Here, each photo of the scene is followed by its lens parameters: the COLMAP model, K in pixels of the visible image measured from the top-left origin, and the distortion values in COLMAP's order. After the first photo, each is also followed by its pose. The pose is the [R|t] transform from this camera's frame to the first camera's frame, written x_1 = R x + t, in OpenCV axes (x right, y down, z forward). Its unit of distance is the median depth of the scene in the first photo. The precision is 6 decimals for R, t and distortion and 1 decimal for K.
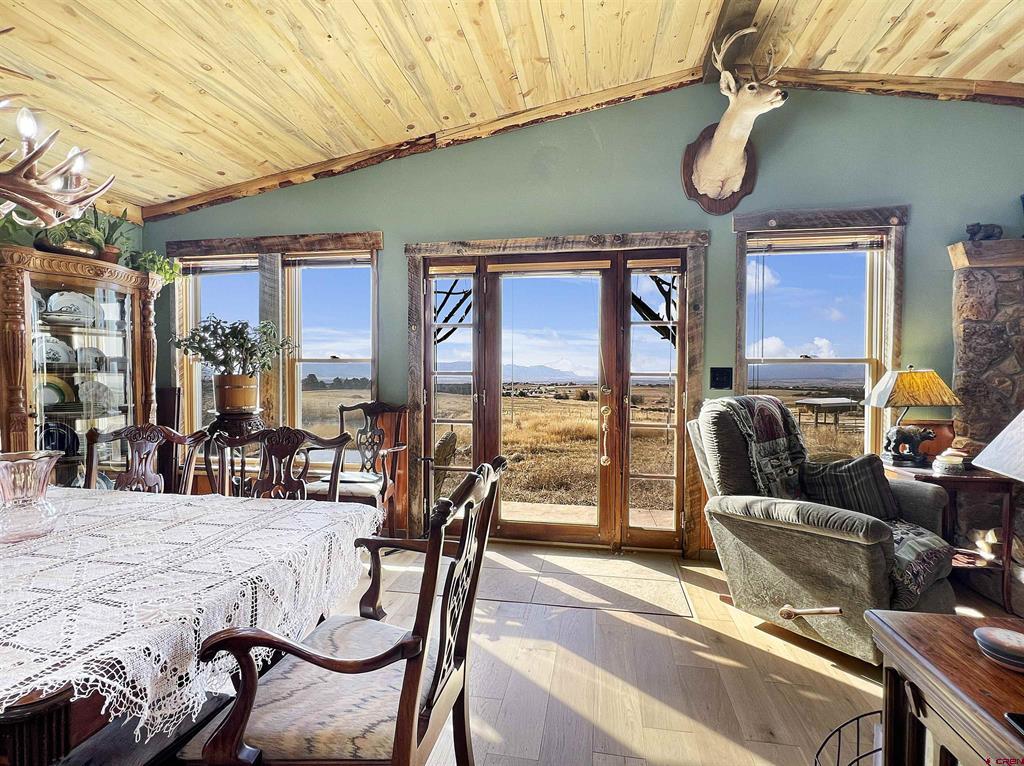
lens RADIAL K [[494.2, 0, 513.3], [0, 494.2, 383.7], [0, 0, 1]] dist [-0.005587, 0.001123]
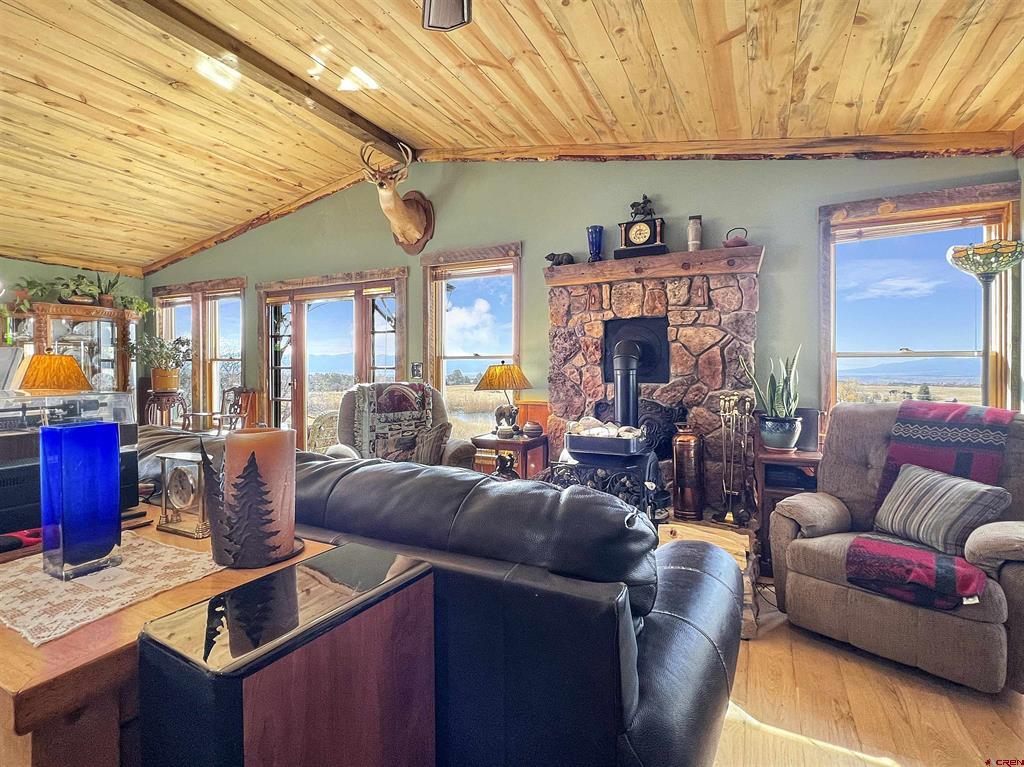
lens RADIAL K [[494.2, 0, 509.6], [0, 494.2, 370.9], [0, 0, 1]] dist [-0.005587, 0.001123]
pose [[0.959701, -0.001504, -0.281018, 1.152374], [-0.003274, 0.999858, -0.016531, 0.013727], [0.281003, 0.016785, 0.959560, -0.295501]]
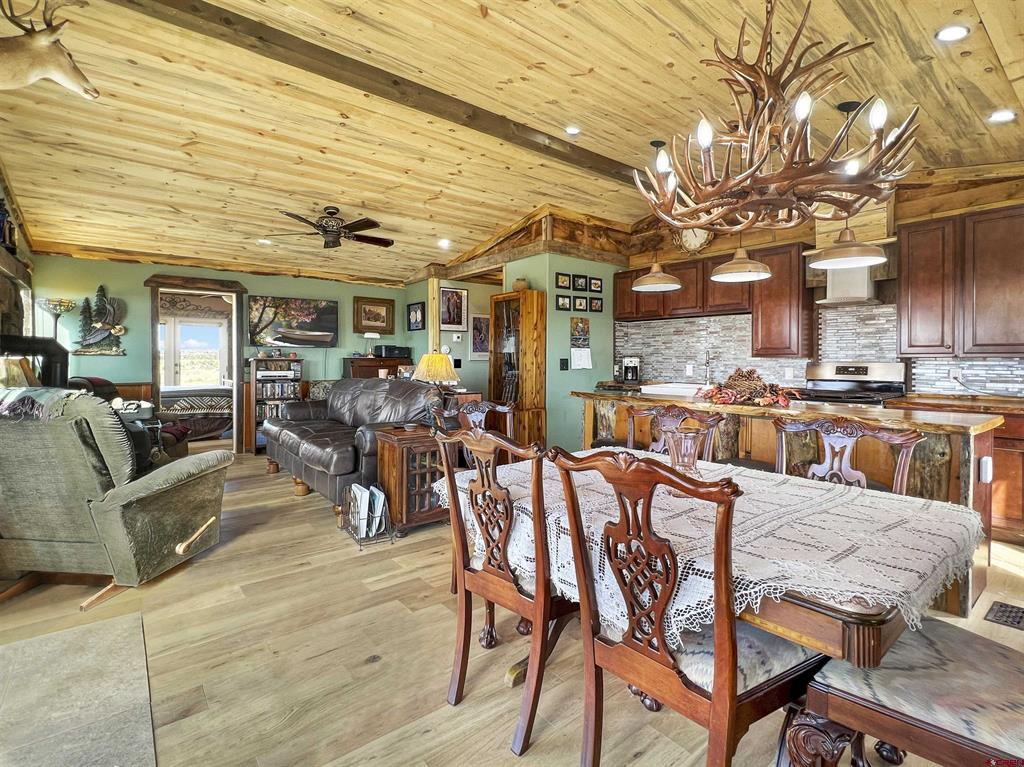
lens RADIAL K [[494.2, 0, 511.8], [0, 494.2, 364.3], [0, 0, 1]] dist [-0.005587, 0.001123]
pose [[-0.750817, -0.013856, 0.660365, -0.671263], [0.011530, 0.999353, 0.034079, -0.034915], [-0.660409, 0.033202, -0.750171, 1.021658]]
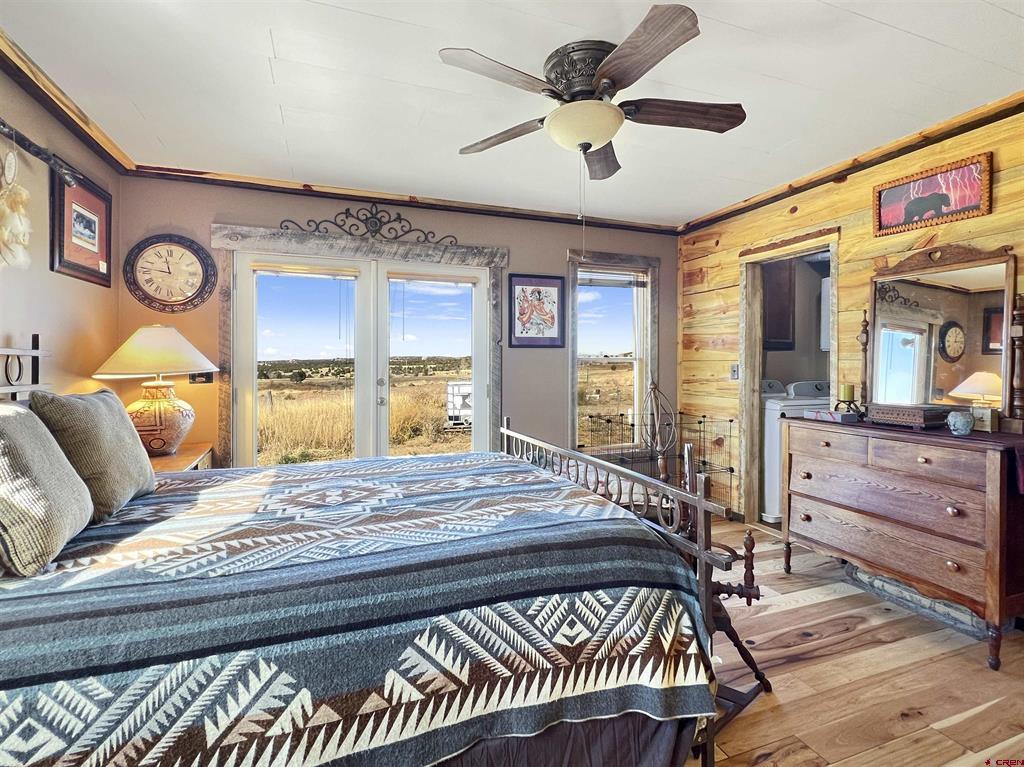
lens RADIAL K [[494.2, 0, 513.5], [0, 494.2, 373.8], [0, 0, 1]] dist [-0.005587, 0.001123]
pose [[-0.506155, -0.018299, 0.862249, 1.821765], [0.016265, 0.999395, 0.030757, -0.006007], [-0.862289, 0.029592, -0.505551, 0.400830]]
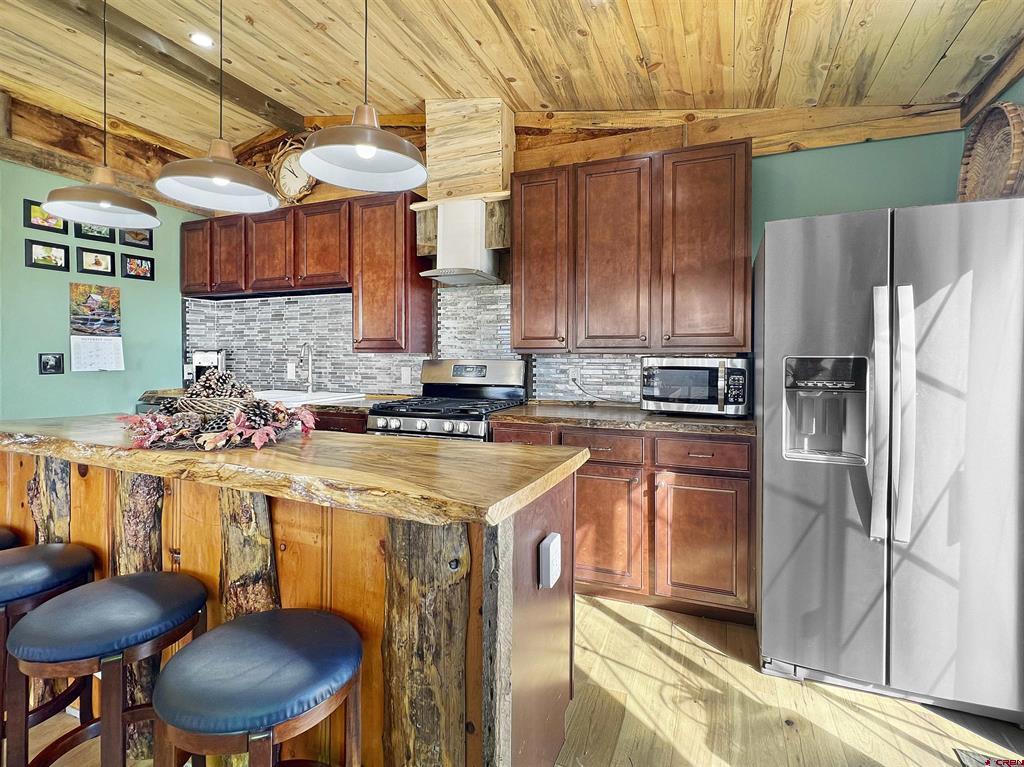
lens RADIAL K [[494.2, 0, 506.6], [0, 494.2, 363.8], [0, 0, 1]] dist [-0.005587, 0.001123]
pose [[-0.973857, -0.012694, 0.226806, -0.794227], [-0.003645, 0.999182, 0.040275, -0.013964], [-0.227132, 0.038395, -0.973107, 0.268459]]
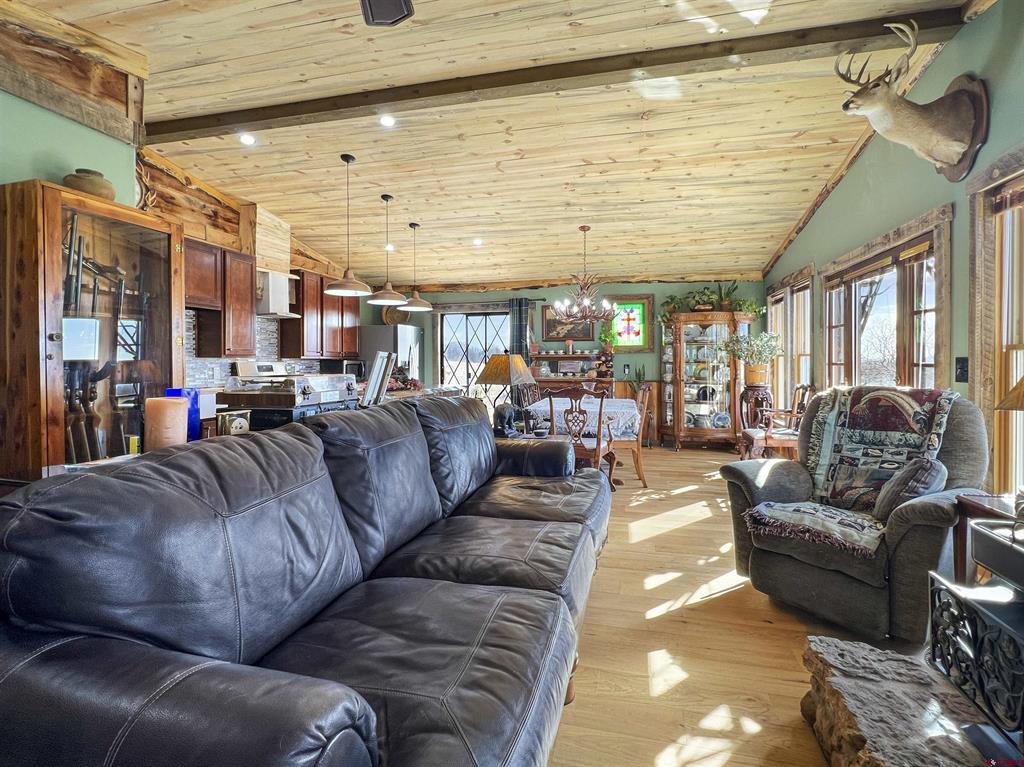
lens RADIAL K [[494.2, 0, 522.0], [0, 494.2, 367.7], [0, 0, 1]] dist [-0.005587, 0.001123]
pose [[-0.052222, 0.010530, -0.998580, 1.413062], [-0.029800, 0.999483, 0.012098, -0.002034], [0.998191, 0.030390, -0.051882, 0.306285]]
